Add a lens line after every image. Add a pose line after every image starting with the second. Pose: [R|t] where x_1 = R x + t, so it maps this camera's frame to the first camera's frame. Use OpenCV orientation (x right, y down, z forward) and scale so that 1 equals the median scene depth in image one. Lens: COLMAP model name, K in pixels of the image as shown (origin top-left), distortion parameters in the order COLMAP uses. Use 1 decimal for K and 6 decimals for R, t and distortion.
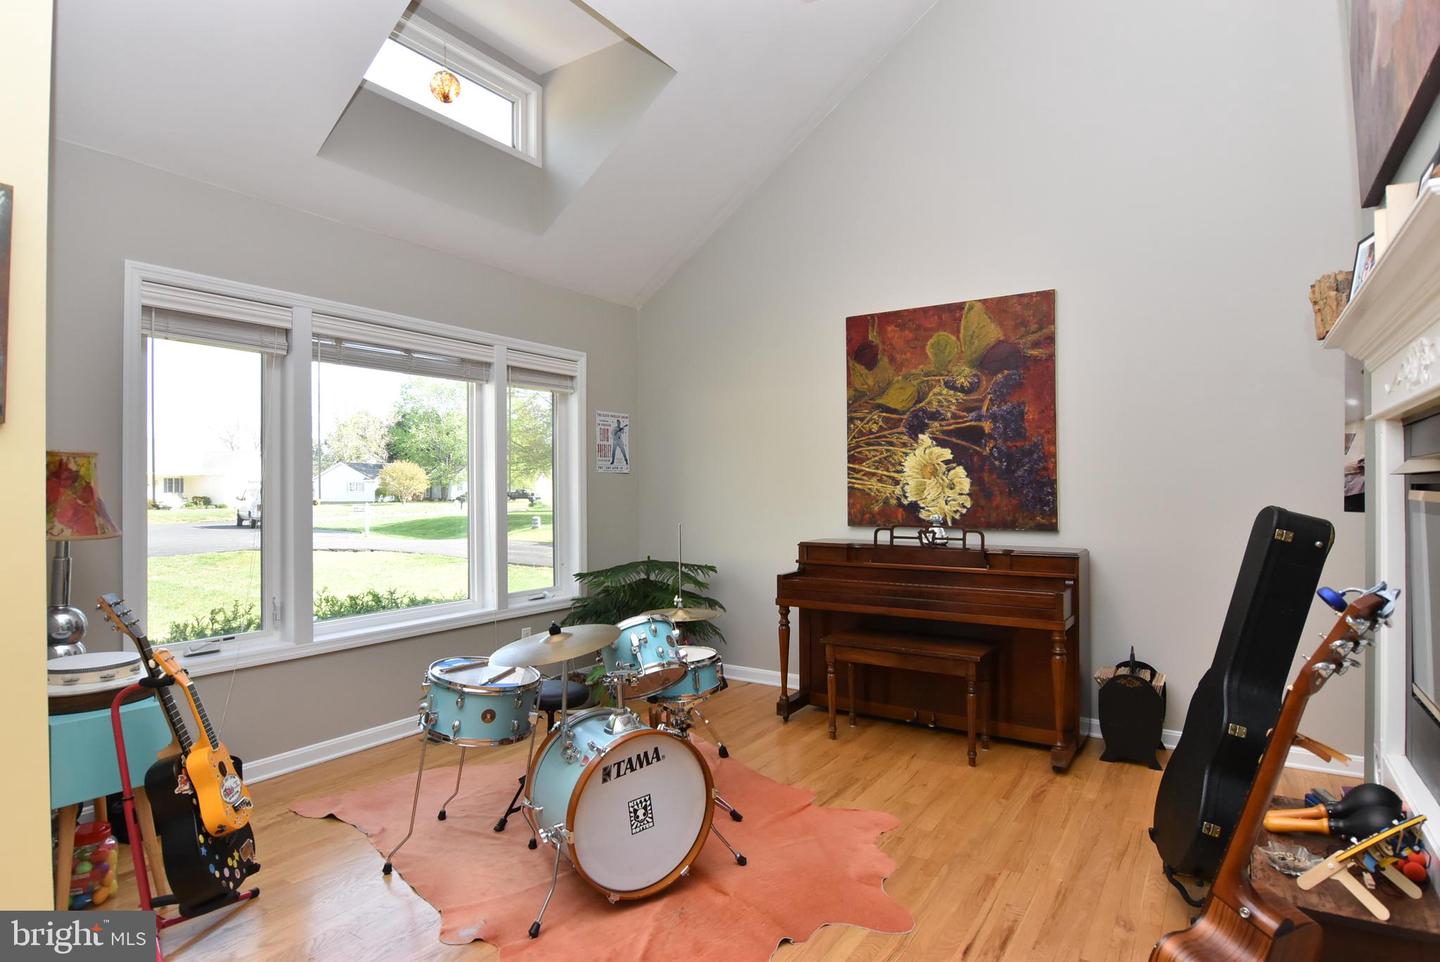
lens RADIAL K [[760.3, 0, 720.5], [0, 760.3, 482.4], [0, 0, 1]] dist [-0.012178, -0.006861]
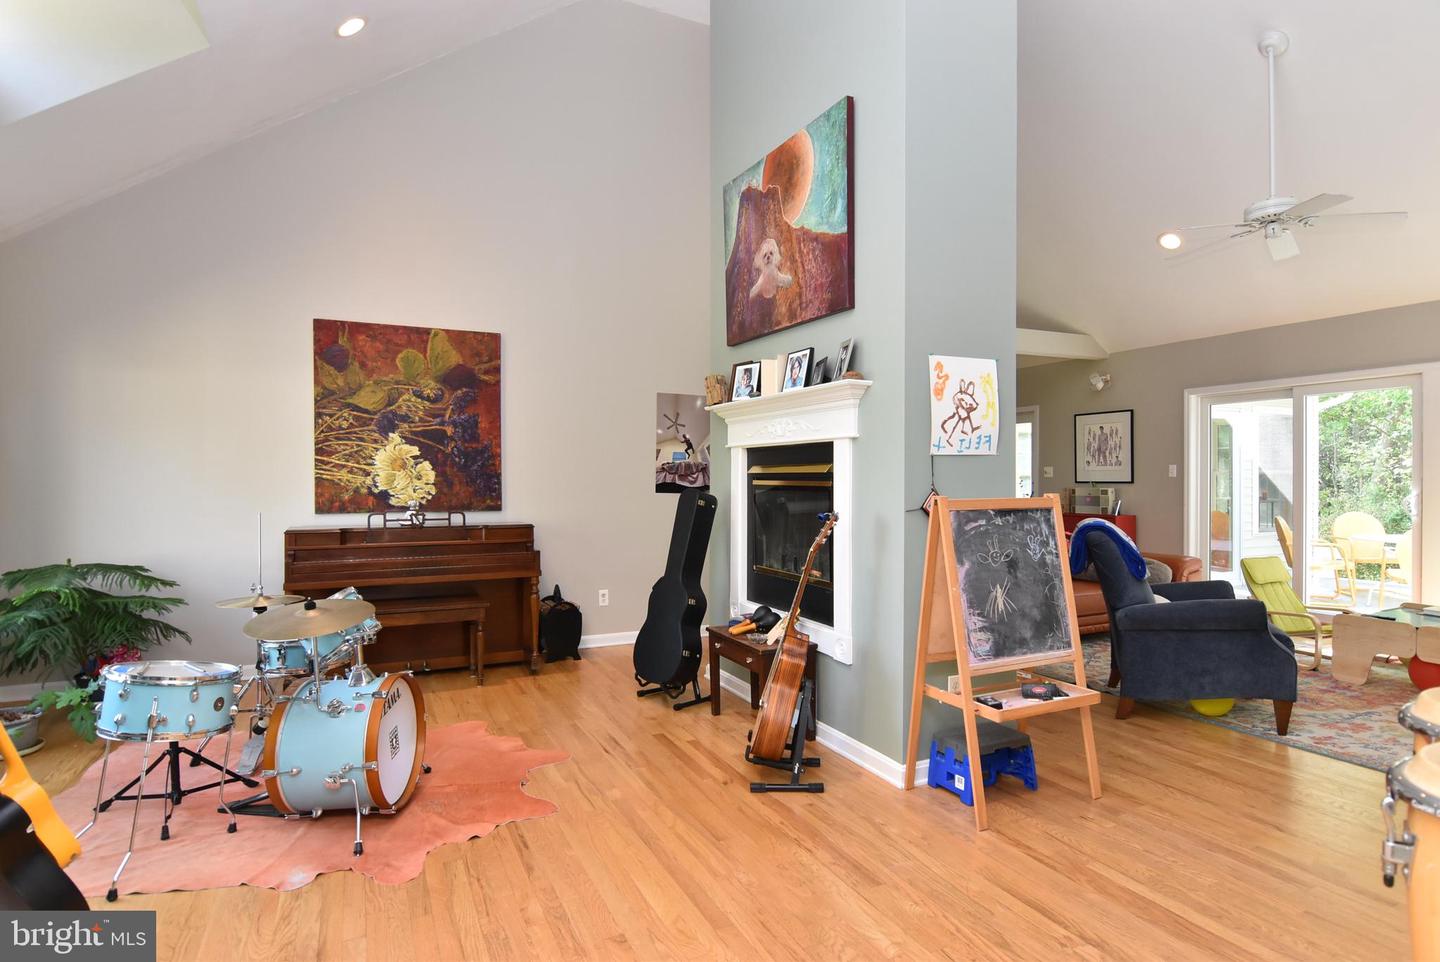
lens RADIAL K [[760.3, 0, 719.6], [0, 760.3, 484.6], [0, 0, 1]] dist [-0.012178, -0.006861]
pose [[0.518986, -0.001505, 0.854781, -0.487889], [-0.008067, 0.999945, 0.006659, 0.004730], [-0.854745, -0.010352, 0.518945, -0.045889]]
